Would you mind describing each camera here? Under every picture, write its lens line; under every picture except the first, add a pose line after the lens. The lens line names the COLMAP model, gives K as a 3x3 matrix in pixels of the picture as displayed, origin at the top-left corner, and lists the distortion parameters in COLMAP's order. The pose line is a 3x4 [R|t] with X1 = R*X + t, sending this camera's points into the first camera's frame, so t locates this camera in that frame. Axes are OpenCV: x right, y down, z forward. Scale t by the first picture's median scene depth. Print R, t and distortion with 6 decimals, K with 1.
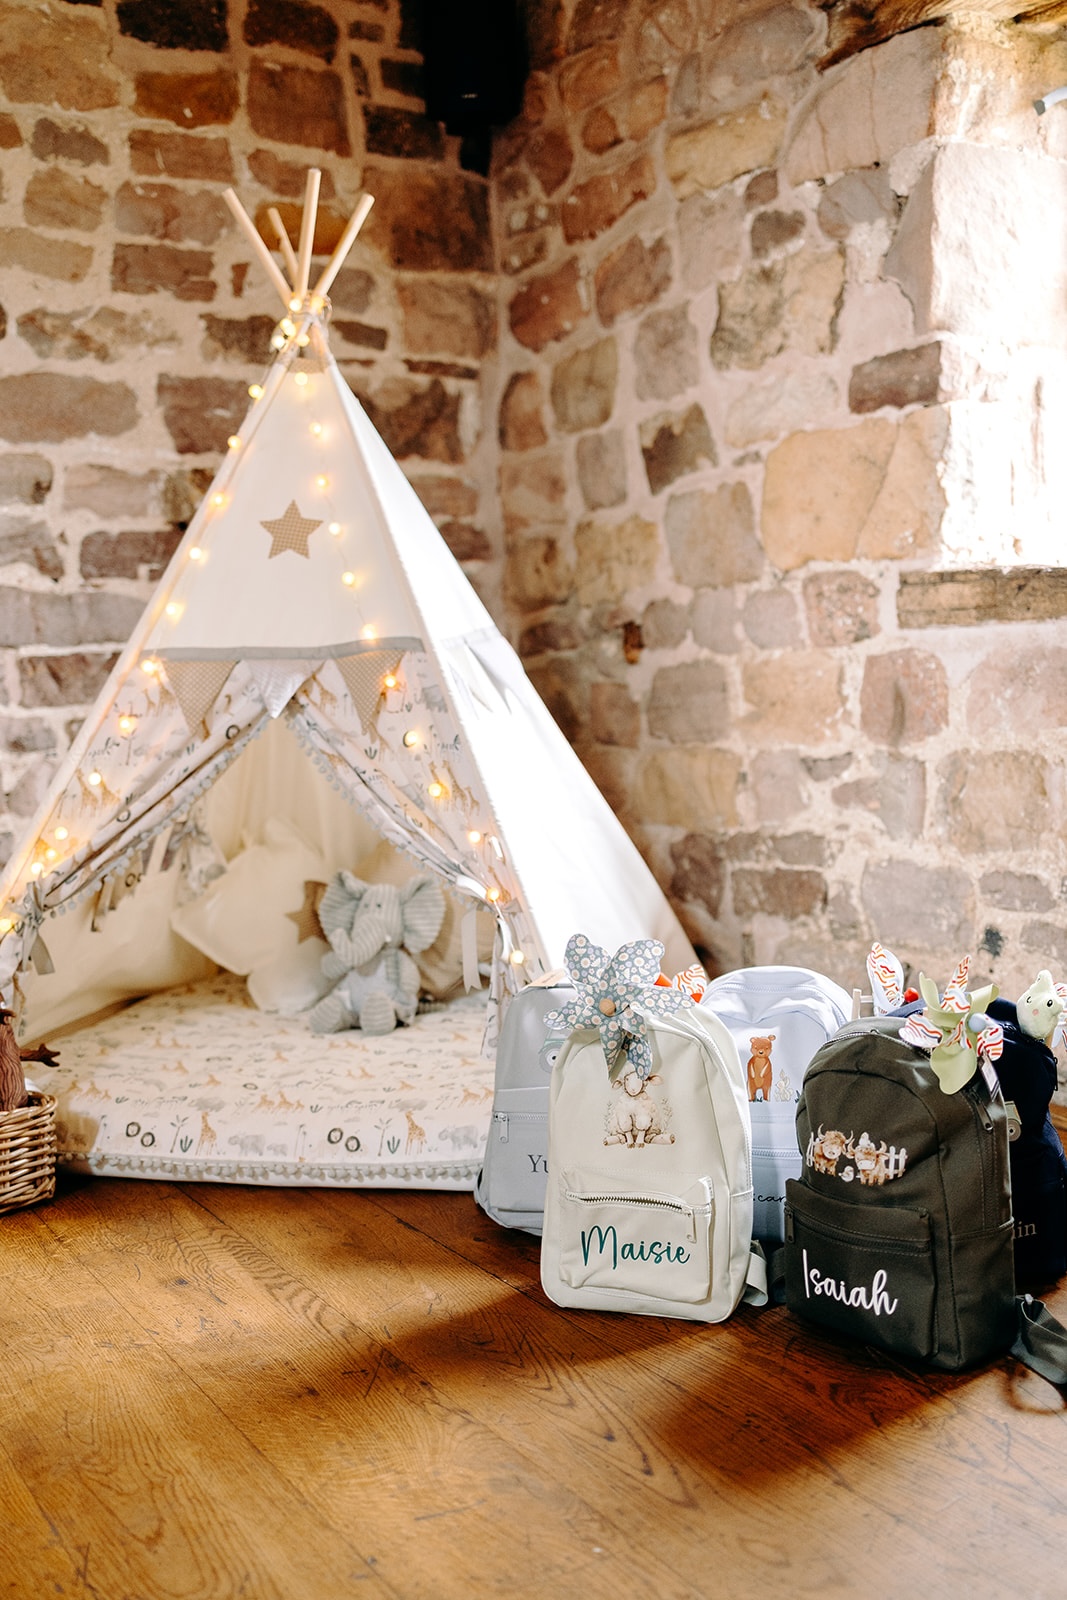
lens RADIAL K [[1643.6, 0, 531.7], [0, 1643.6, 800.9], [0, 0, 1]] dist [0.013841, 0.000000]
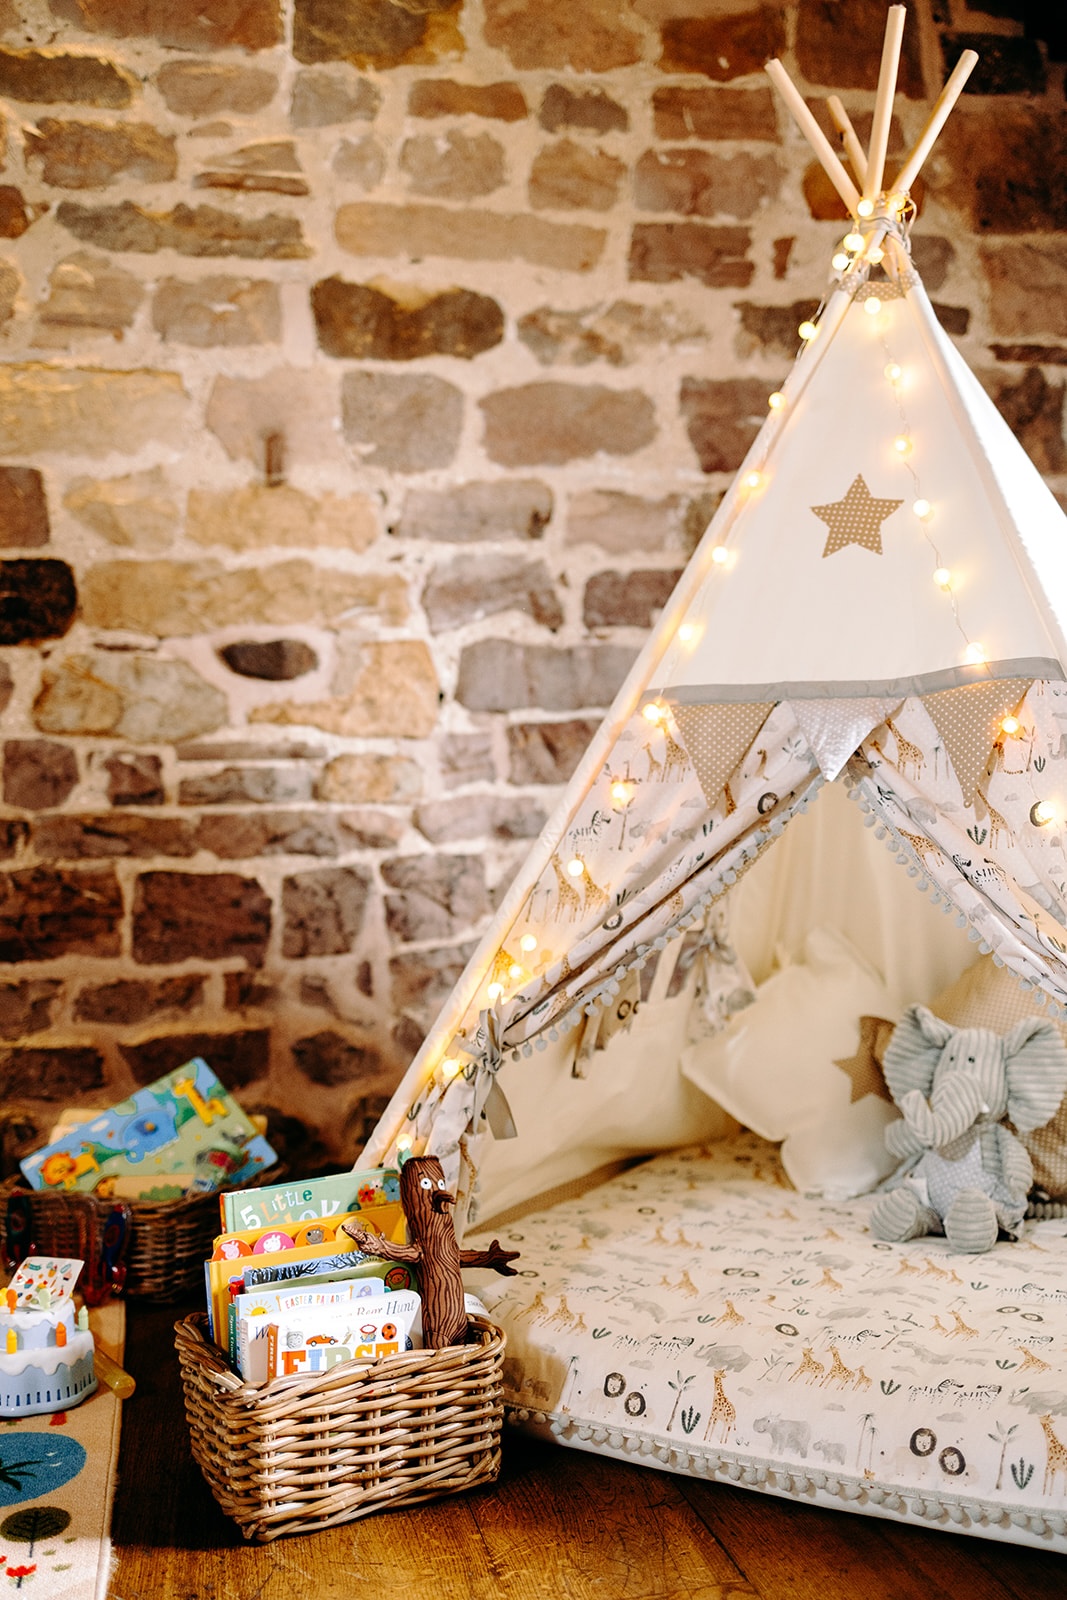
lens RADIAL K [[1643.6, 0, 532.8], [0, 1643.6, 800.9], [0, 0, 1]] dist [0.013841, 0.000000]
pose [[0.950062, 0.003567, -0.312041, -0.051363], [-0.024090, 0.997789, -0.061940, 0.001919], [0.311131, 0.066364, 0.948047, 0.267782]]
